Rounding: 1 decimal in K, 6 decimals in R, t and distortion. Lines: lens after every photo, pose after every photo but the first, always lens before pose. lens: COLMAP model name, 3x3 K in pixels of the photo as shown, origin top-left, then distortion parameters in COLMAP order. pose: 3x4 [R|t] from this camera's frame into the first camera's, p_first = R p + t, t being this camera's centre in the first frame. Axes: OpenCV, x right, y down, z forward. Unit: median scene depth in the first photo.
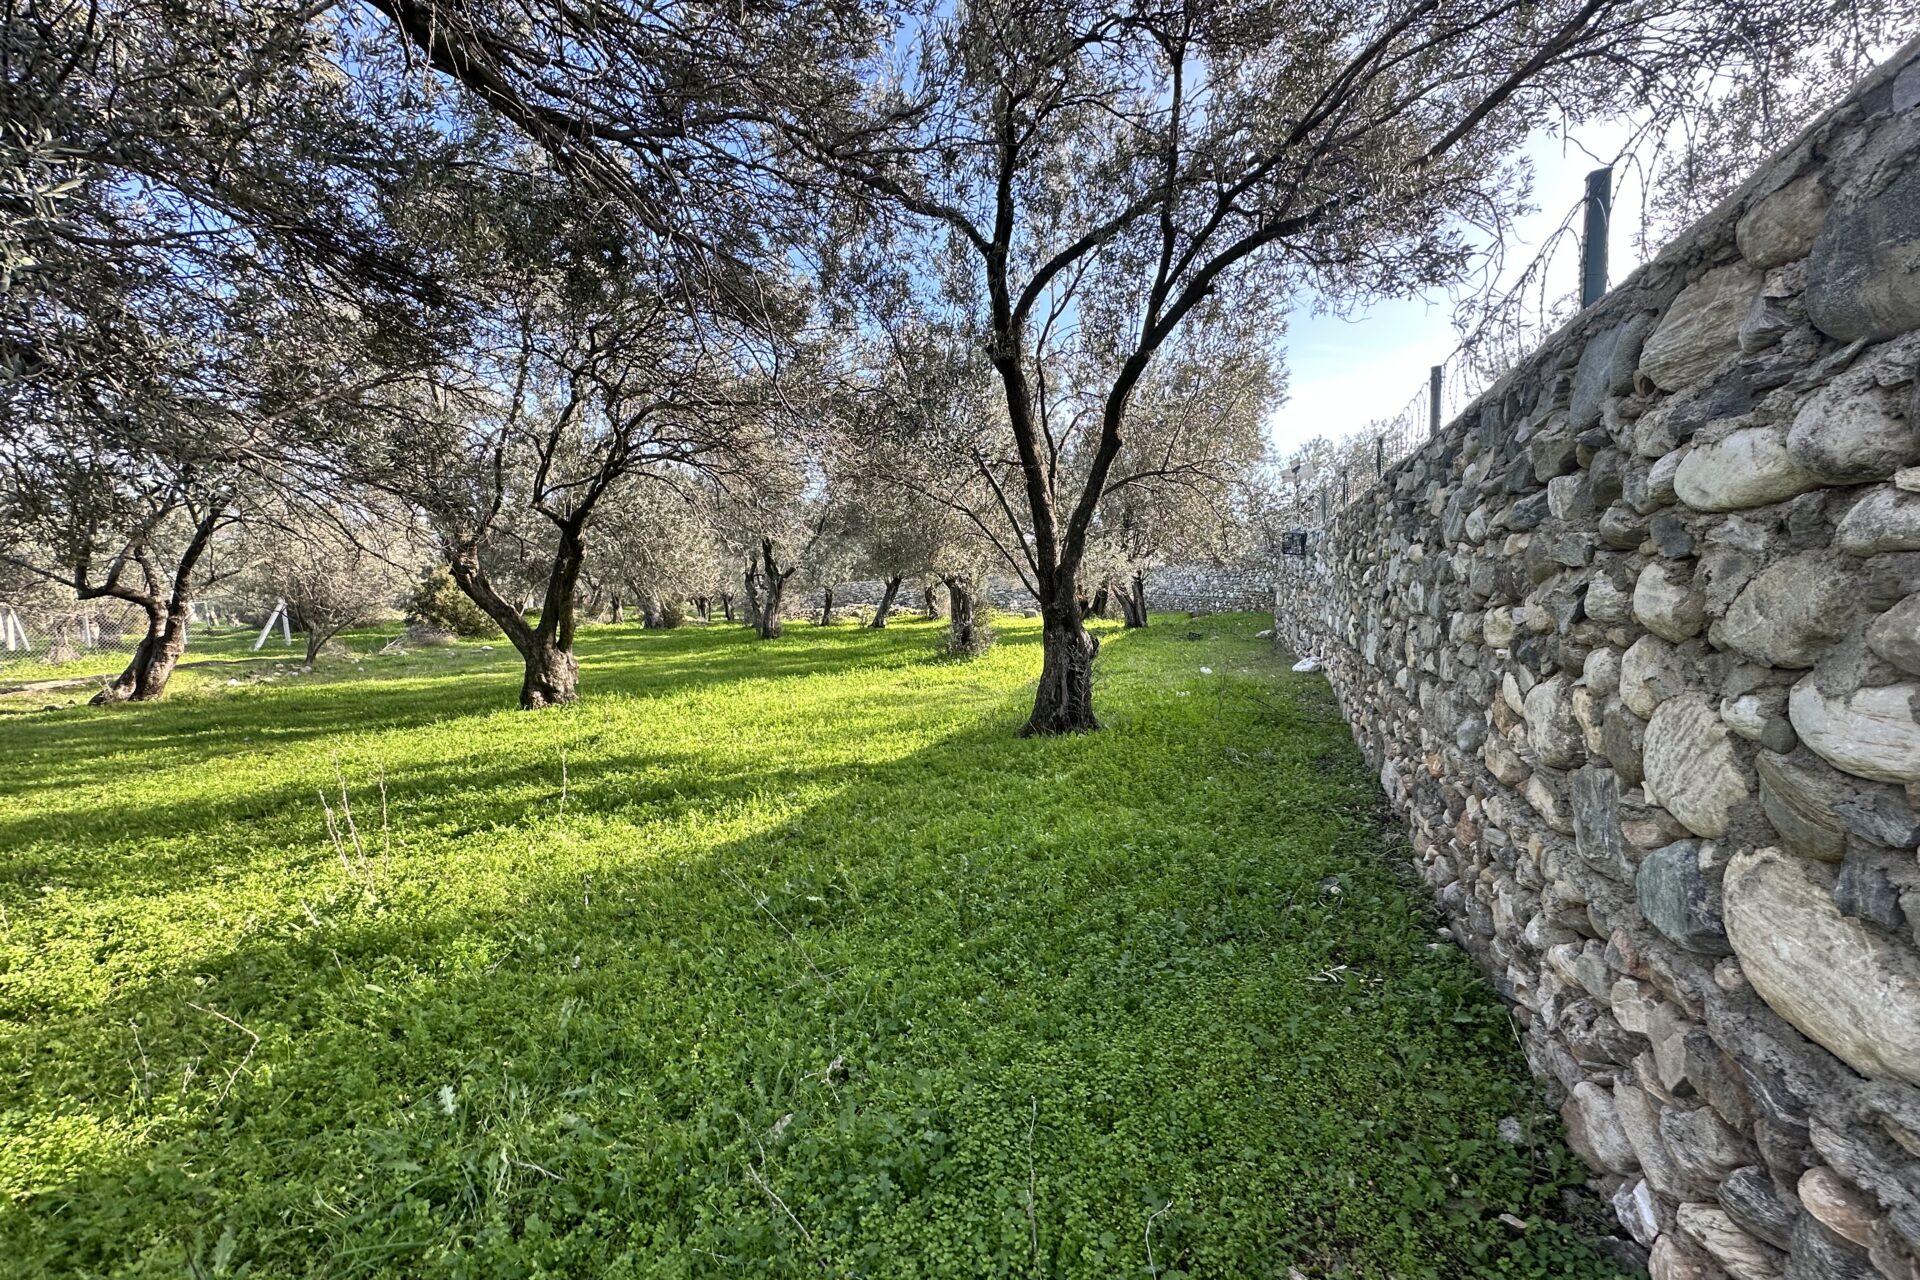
lens RADIAL K [[762.6, 0, 961.1], [0, 762.6, 643.5], [0, 0, 1]] dist [-0.003544, 0.000517]
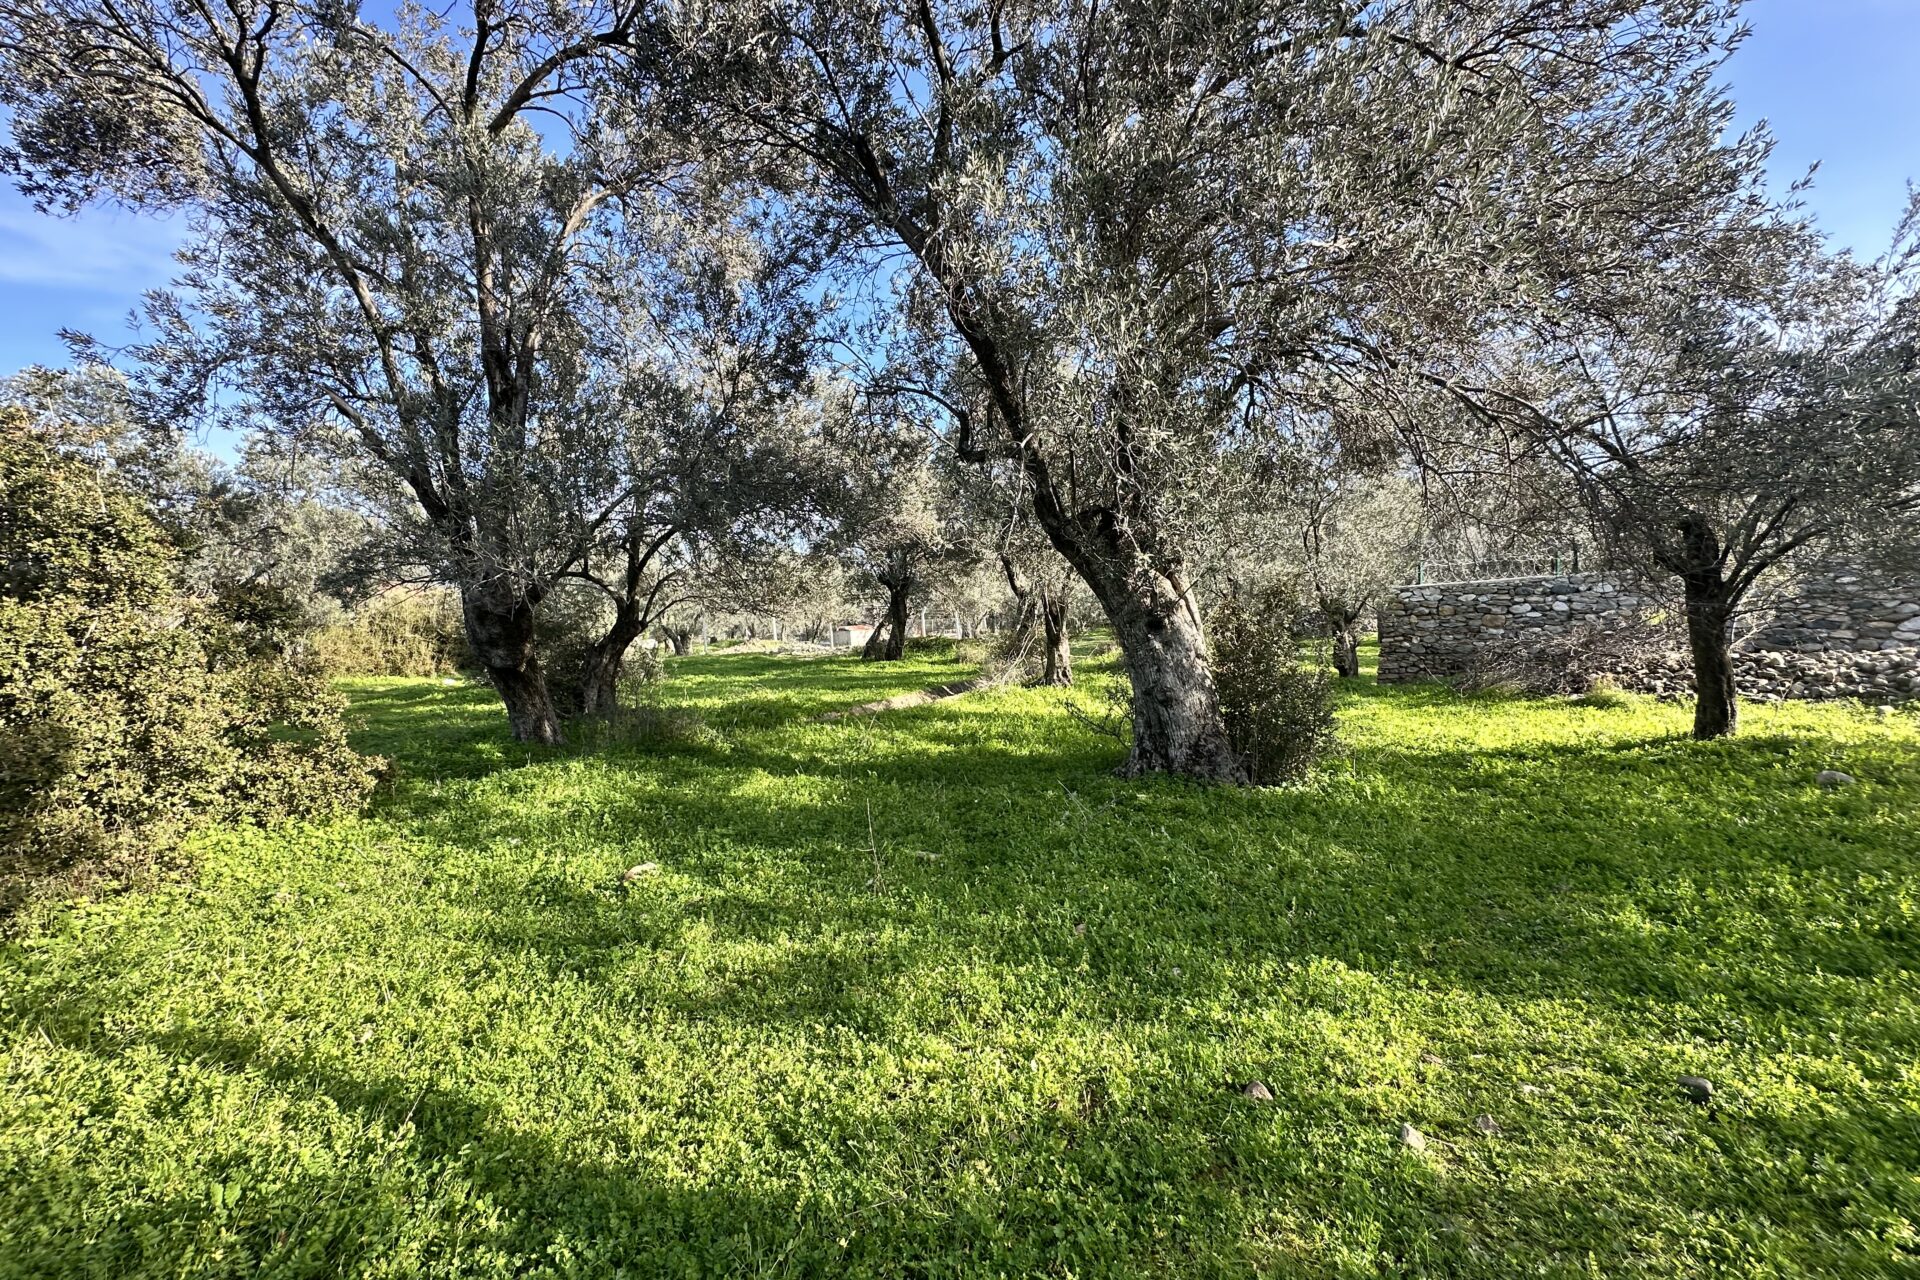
lens RADIAL K [[762.6, 0, 958.1], [0, 762.6, 639.5], [0, 0, 1]] dist [-0.003544, 0.000517]
pose [[0.826486, 0.011117, -0.562847, -1.497217], [-0.028032, 0.999377, -0.021424, -0.206354], [0.562259, 0.033484, 0.826283, 3.543939]]
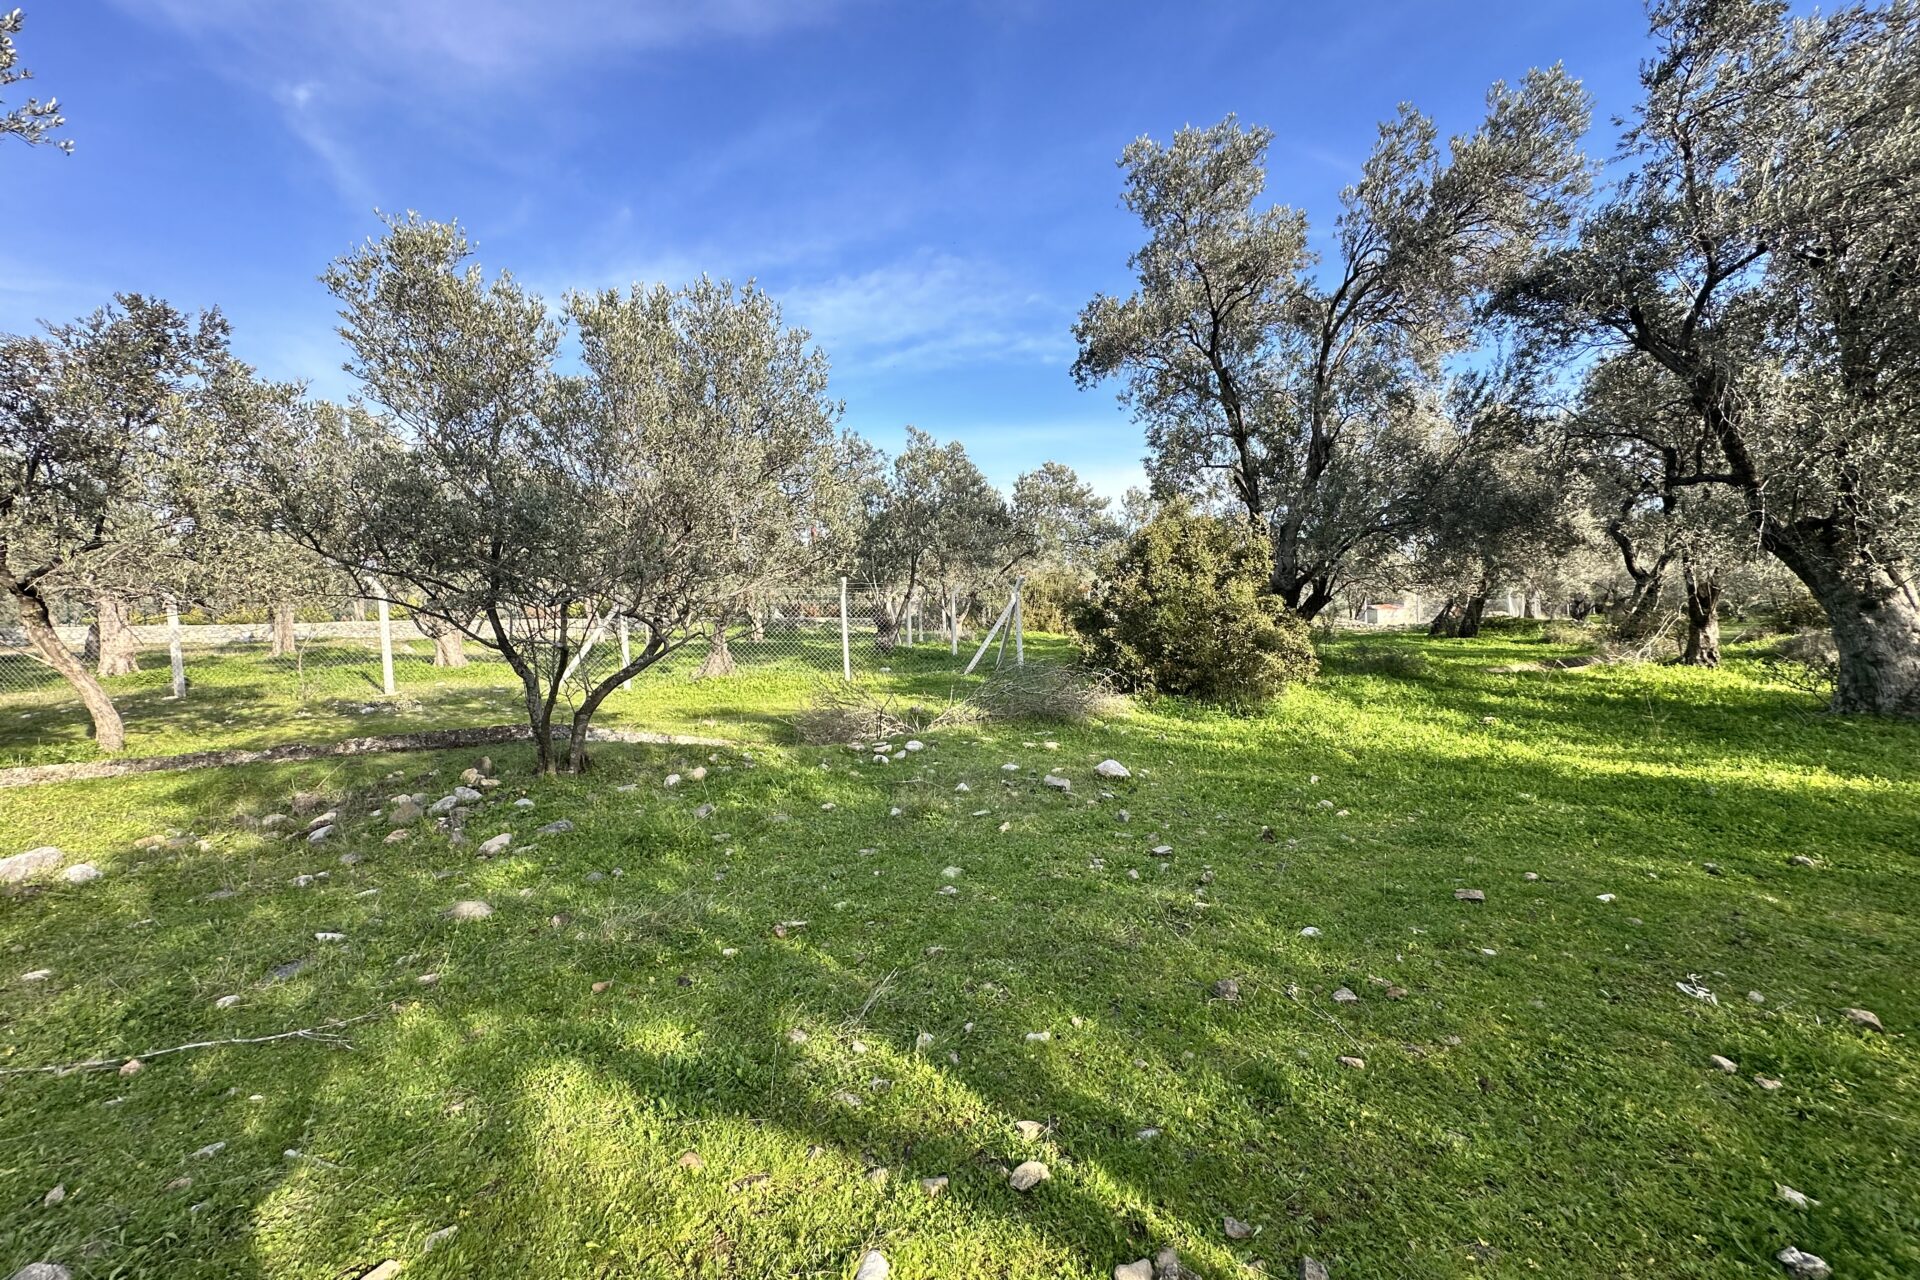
lens RADIAL K [[762.6, 0, 961.4], [0, 762.6, 641.6], [0, 0, 1]] dist [-0.003544, 0.000517]
pose [[0.377166, 0.064122, -0.923923, -1.250155], [-0.069391, 0.996753, 0.040849, -0.145292], [0.923542, 0.048705, 0.380391, 2.677350]]
